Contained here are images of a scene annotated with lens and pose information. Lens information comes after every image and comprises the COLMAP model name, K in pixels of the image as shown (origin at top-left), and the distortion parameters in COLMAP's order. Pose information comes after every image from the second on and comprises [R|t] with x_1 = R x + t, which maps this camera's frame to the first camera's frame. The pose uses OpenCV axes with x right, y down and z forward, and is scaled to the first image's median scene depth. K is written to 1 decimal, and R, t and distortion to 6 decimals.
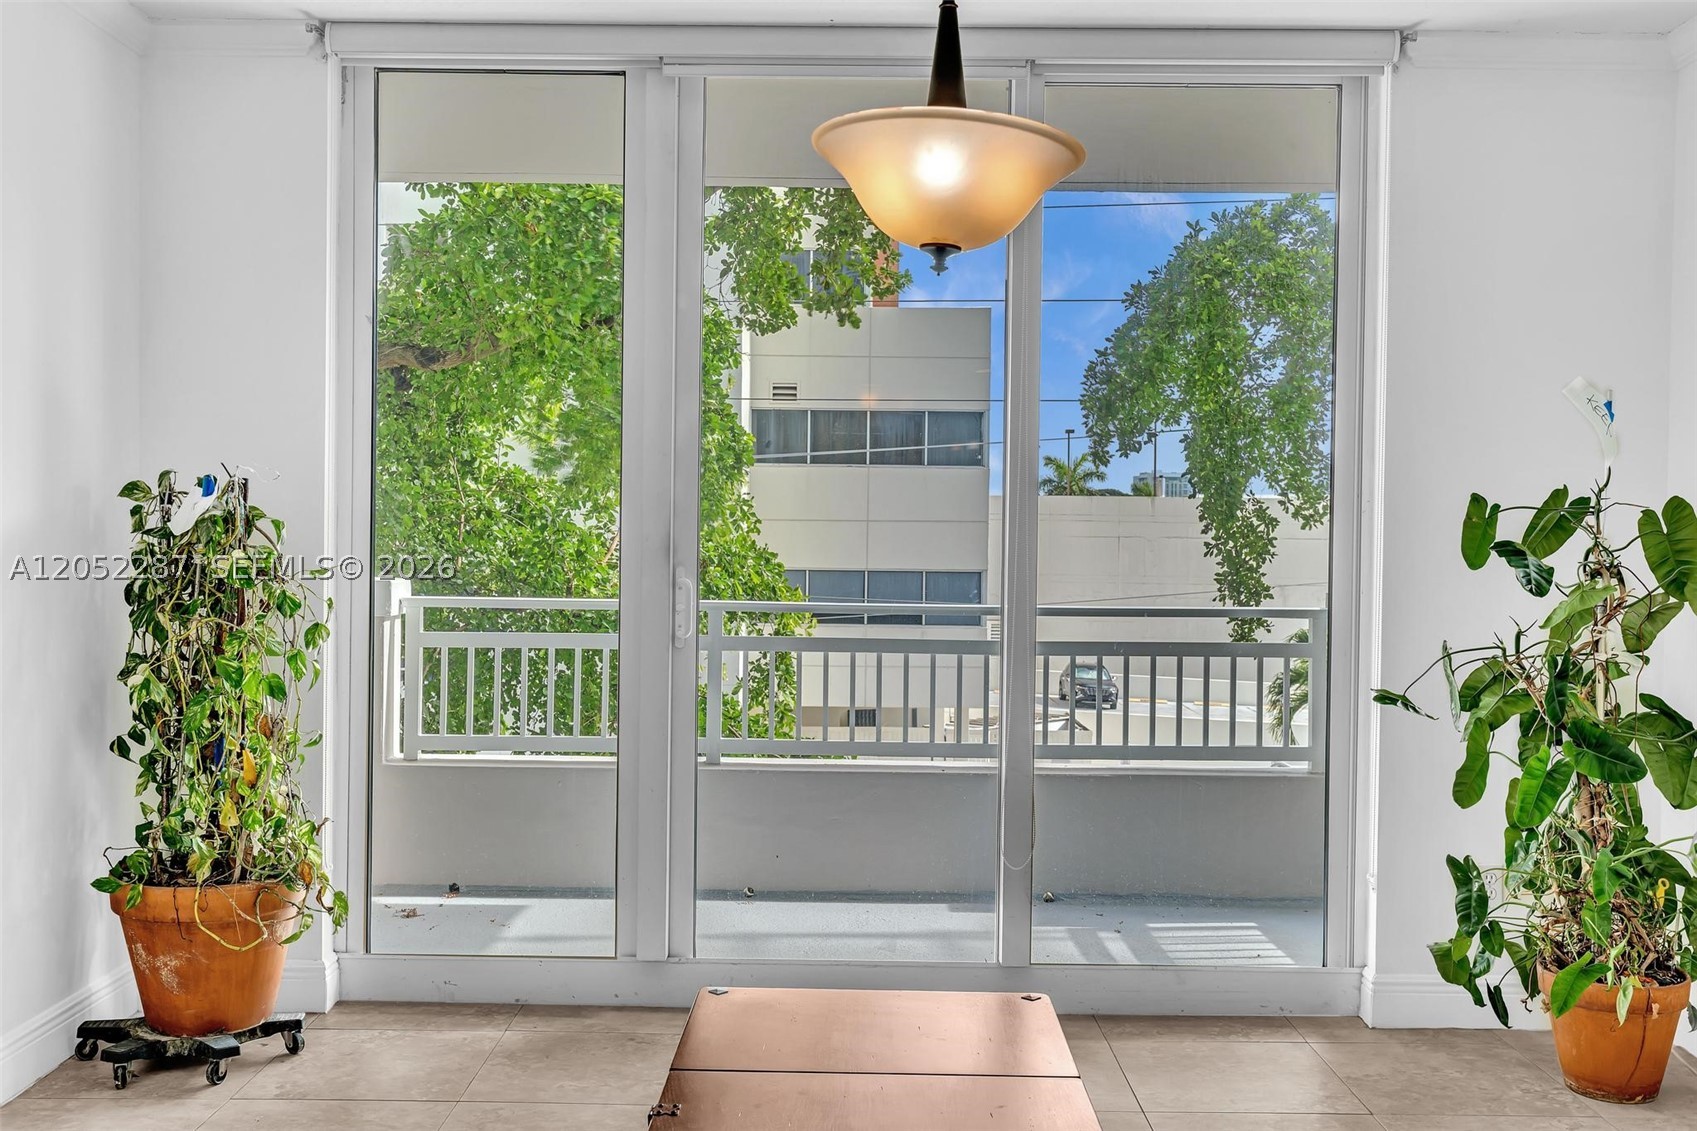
lens RADIAL K [[1651.7, 0, 823.6], [0, 1651.7, 551.2], [0, 0, 1]] dist [-0.014520, 0.001573]
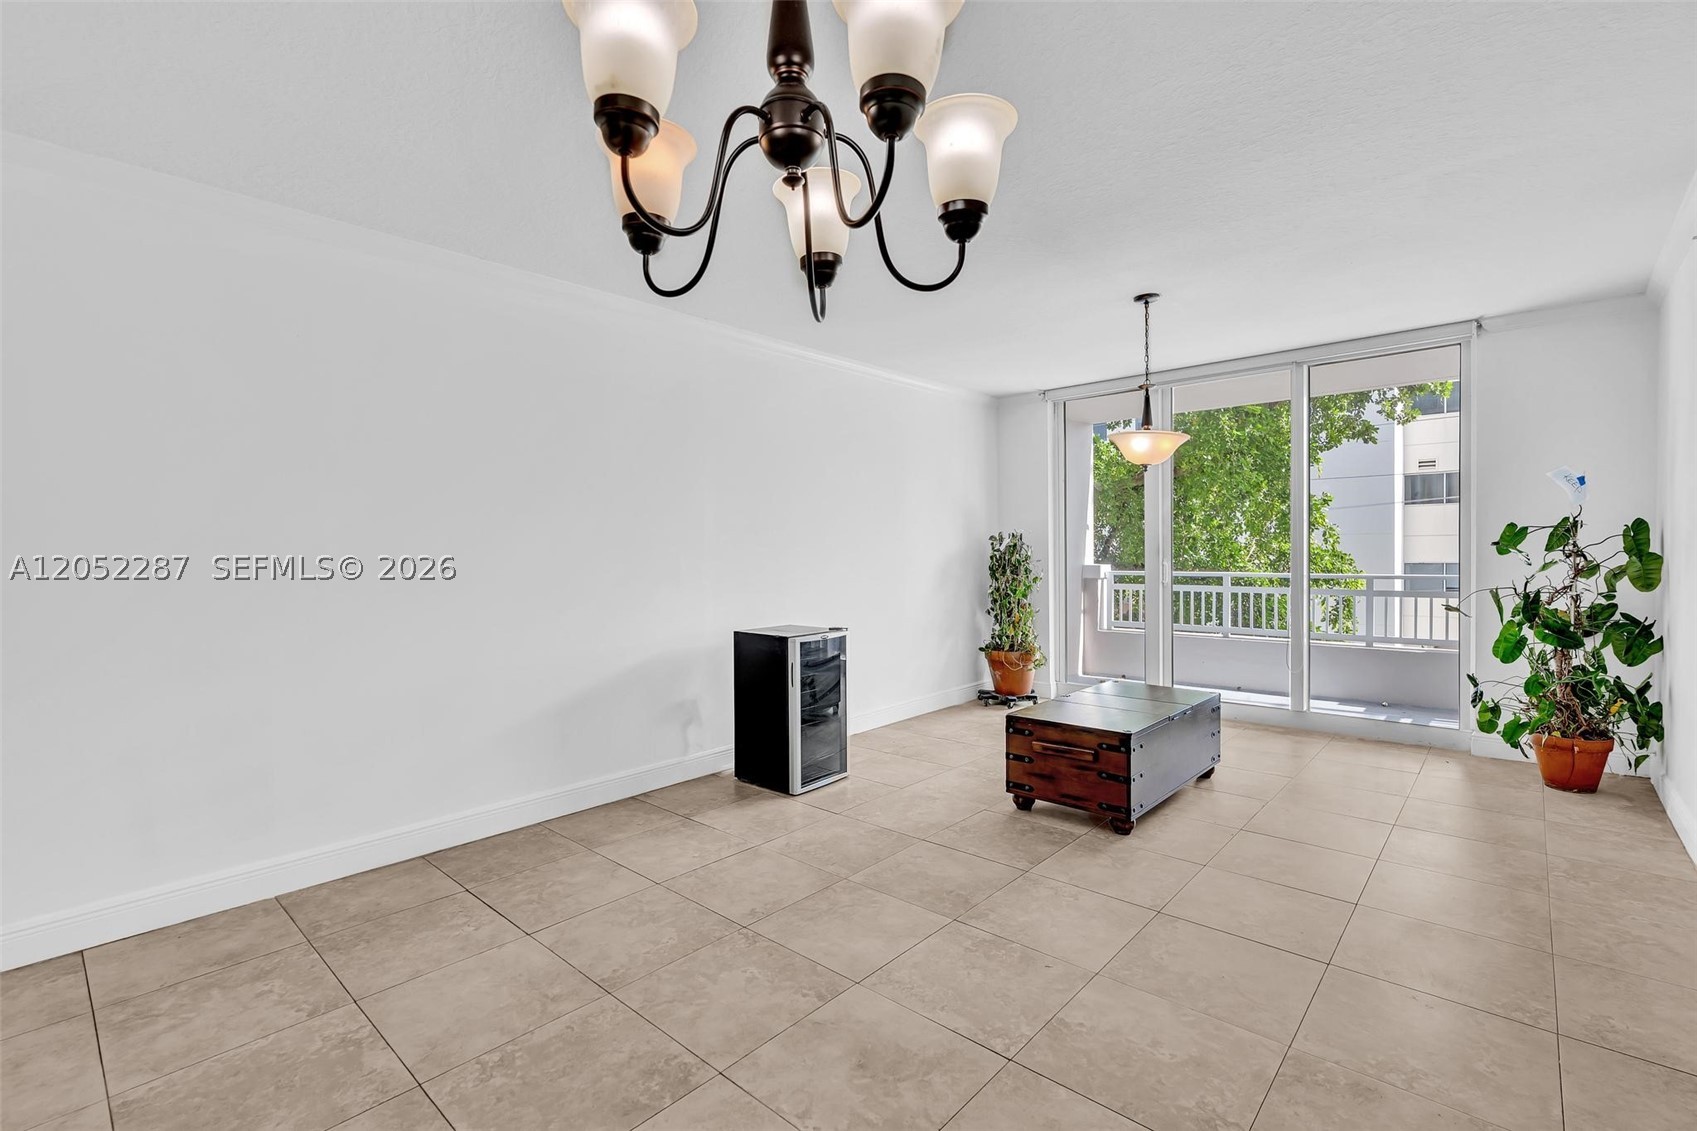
lens RADIAL K [[760.3, 0, 844.8], [0, 760.3, 558.1], [0, 0, 1]] dist [-0.000703, 0.000116]
pose [[0.748218, -0.012732, -0.663331, 0.410617], [0.013333, 0.999902, -0.004153, 0.007484], [0.663319, -0.005737, 0.748315, -0.401599]]
